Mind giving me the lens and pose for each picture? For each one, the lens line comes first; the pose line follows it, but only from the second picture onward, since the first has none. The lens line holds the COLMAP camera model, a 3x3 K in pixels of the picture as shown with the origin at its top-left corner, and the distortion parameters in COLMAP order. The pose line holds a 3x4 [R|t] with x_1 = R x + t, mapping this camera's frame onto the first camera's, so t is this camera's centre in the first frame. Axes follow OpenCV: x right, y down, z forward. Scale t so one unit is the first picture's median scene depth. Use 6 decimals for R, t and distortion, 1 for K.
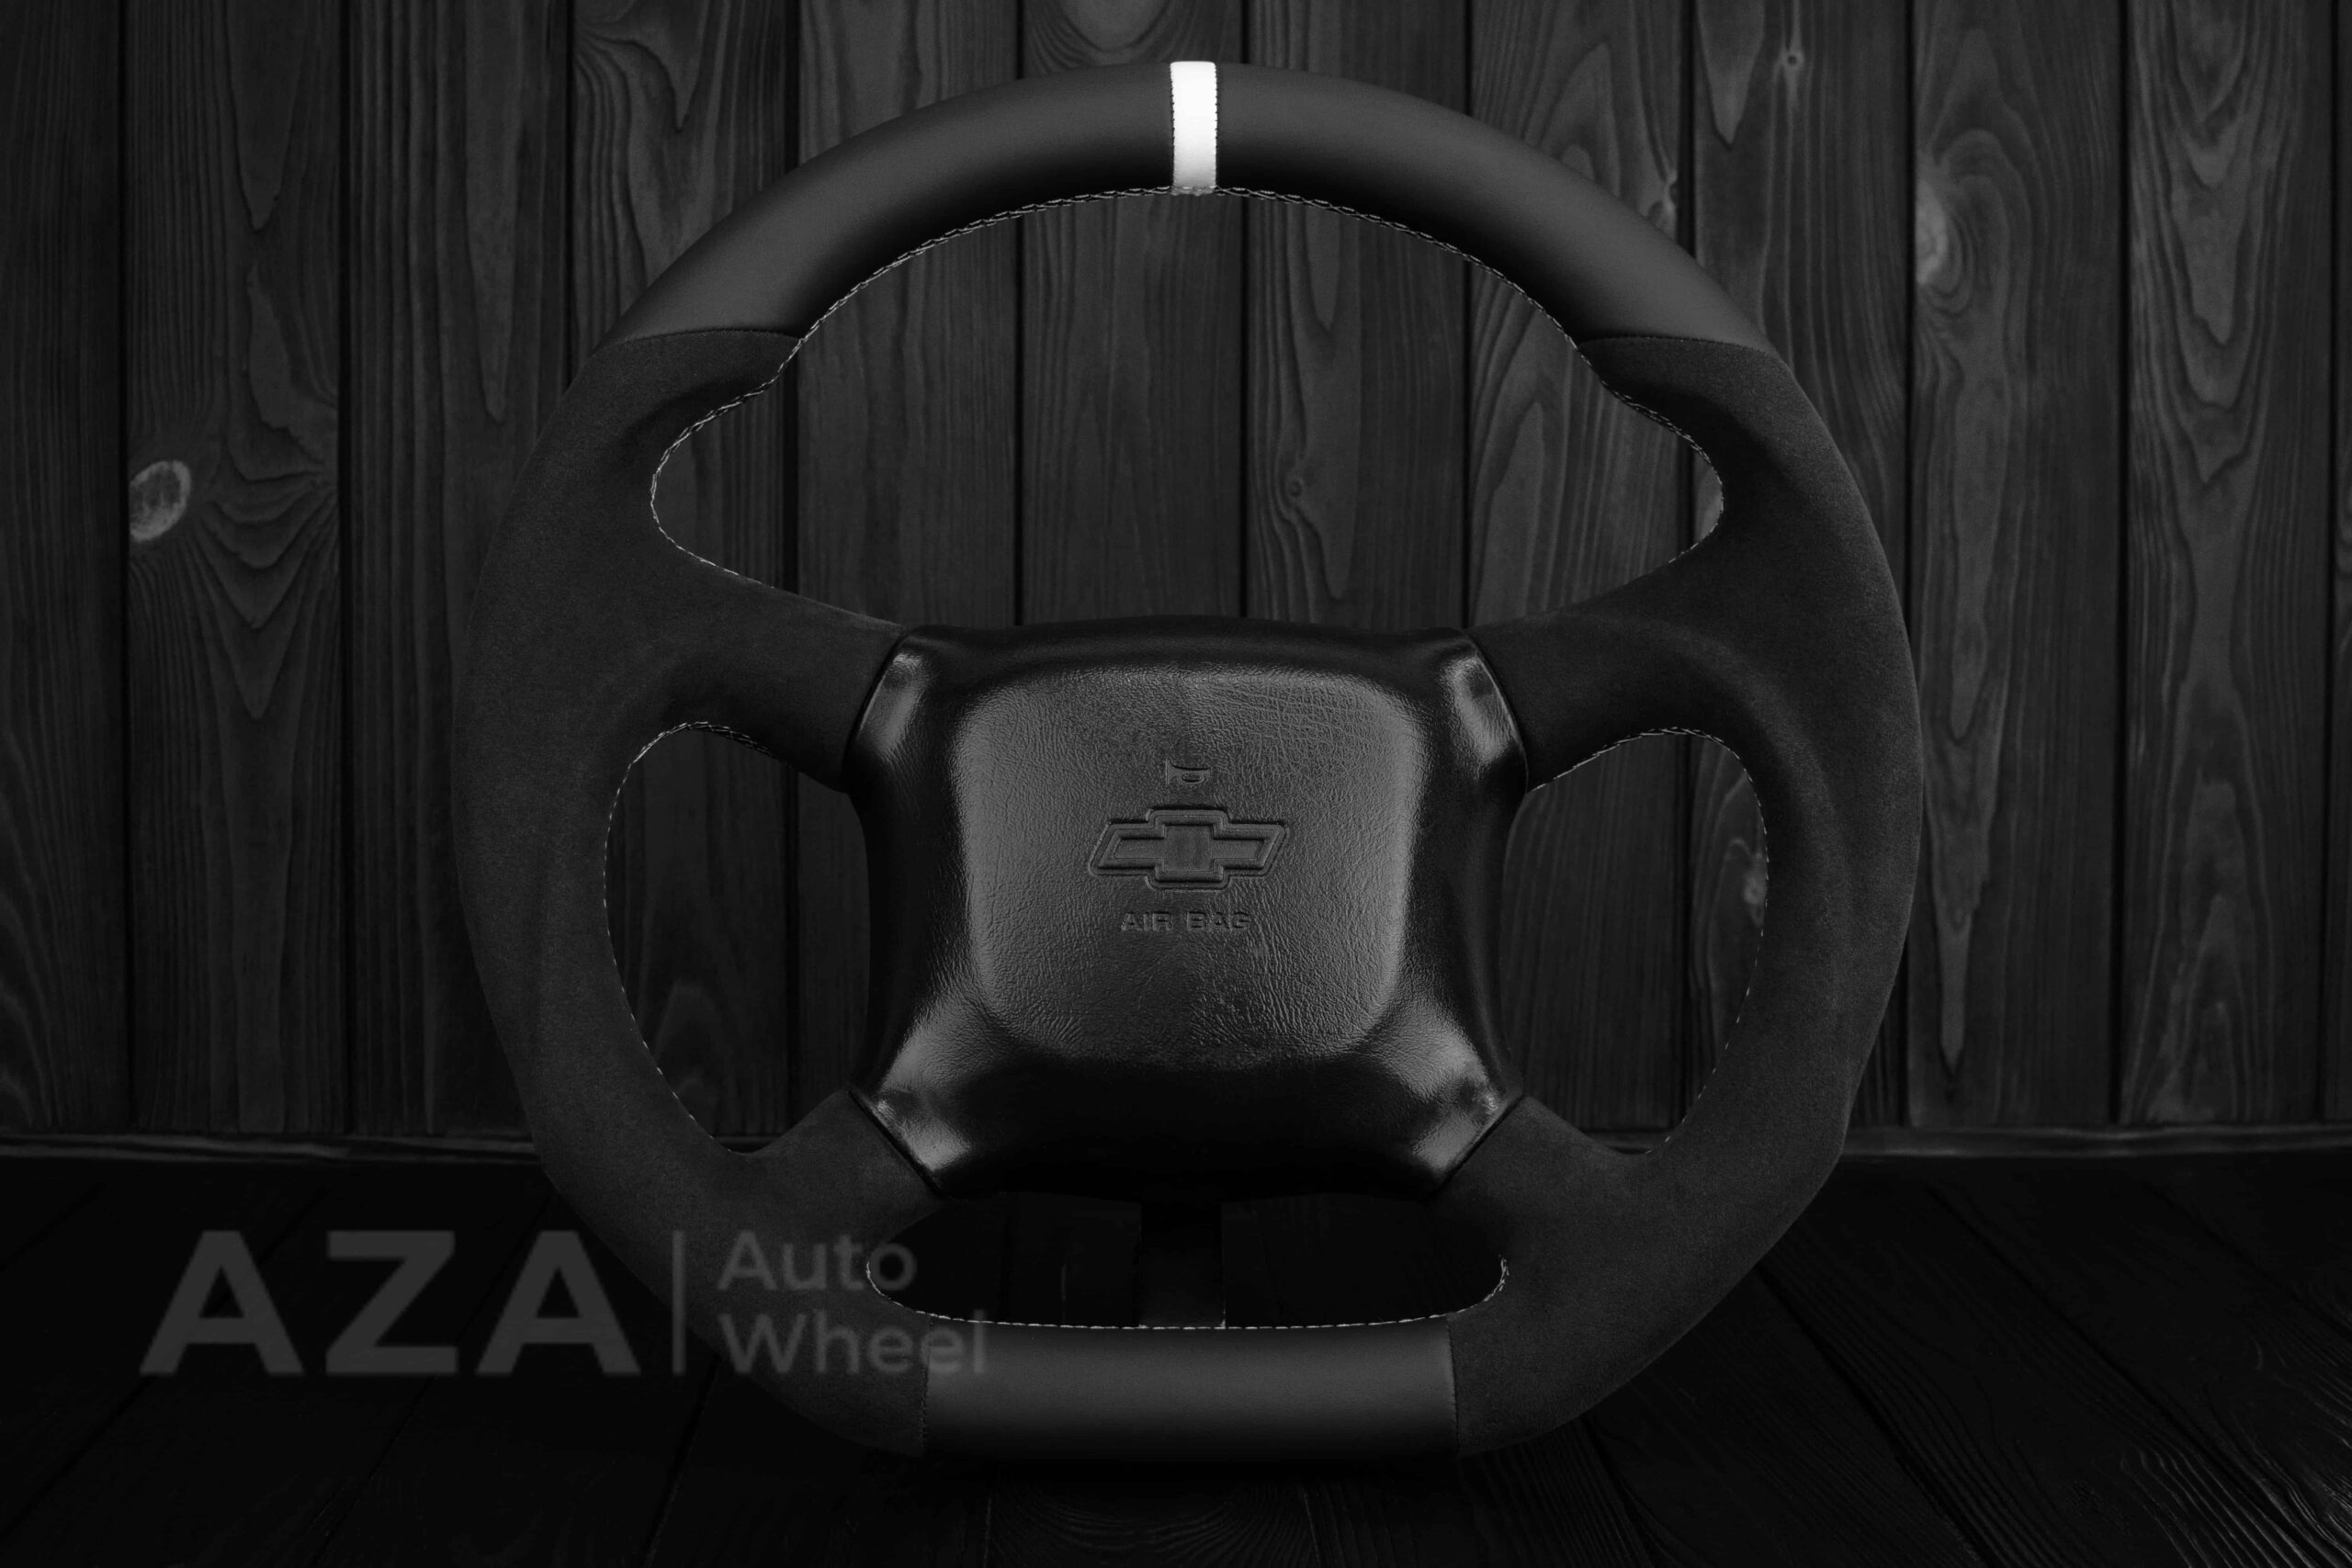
lens RADIAL K [[3564.6, 0, 1176.0], [0, 3564.6, 784.0], [0, 0, 1]] dist [-0.197899, 0.198142]
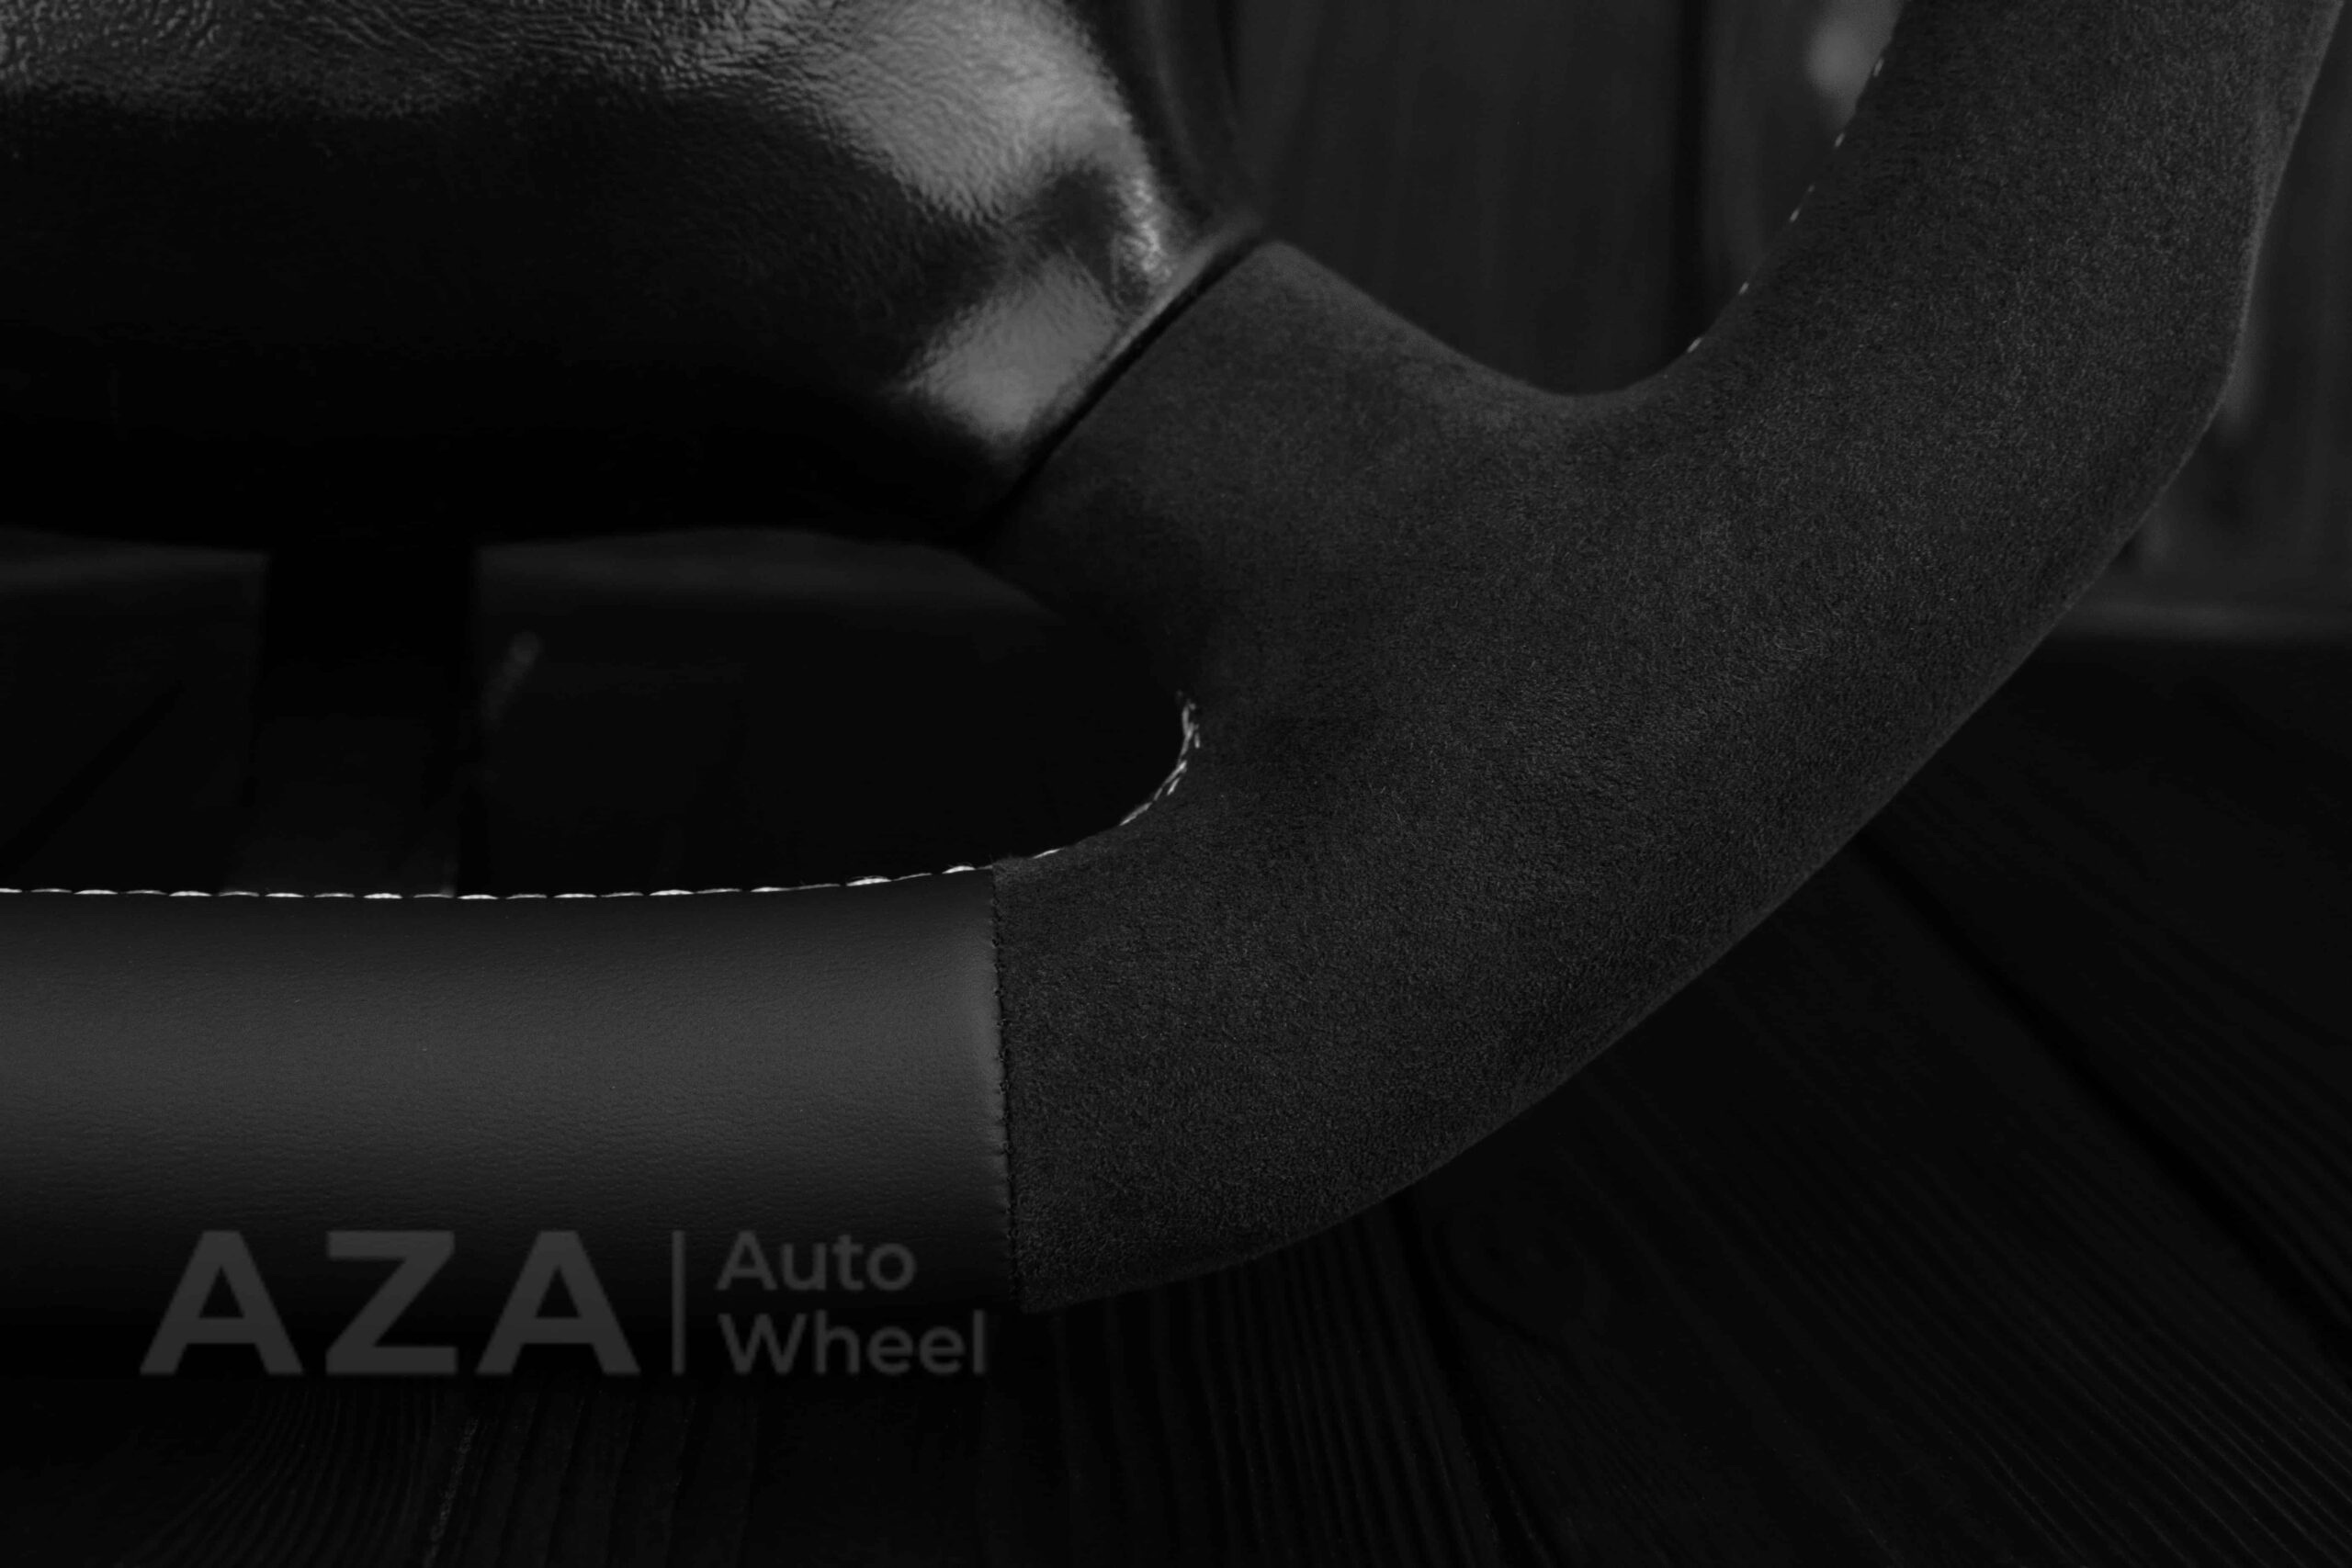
lens RADIAL K [[4023.5, 0, 1176.0], [0, 4023.5, 784.0], [0, 0, 1]] dist [-0.245303, 0.291292]
pose [[0.999319, 0.015271, 0.033598, 0.059091], [-0.018363, 0.995427, 0.093746, 0.079887], [-0.032012, -0.094299, 0.995029, 0.470632]]
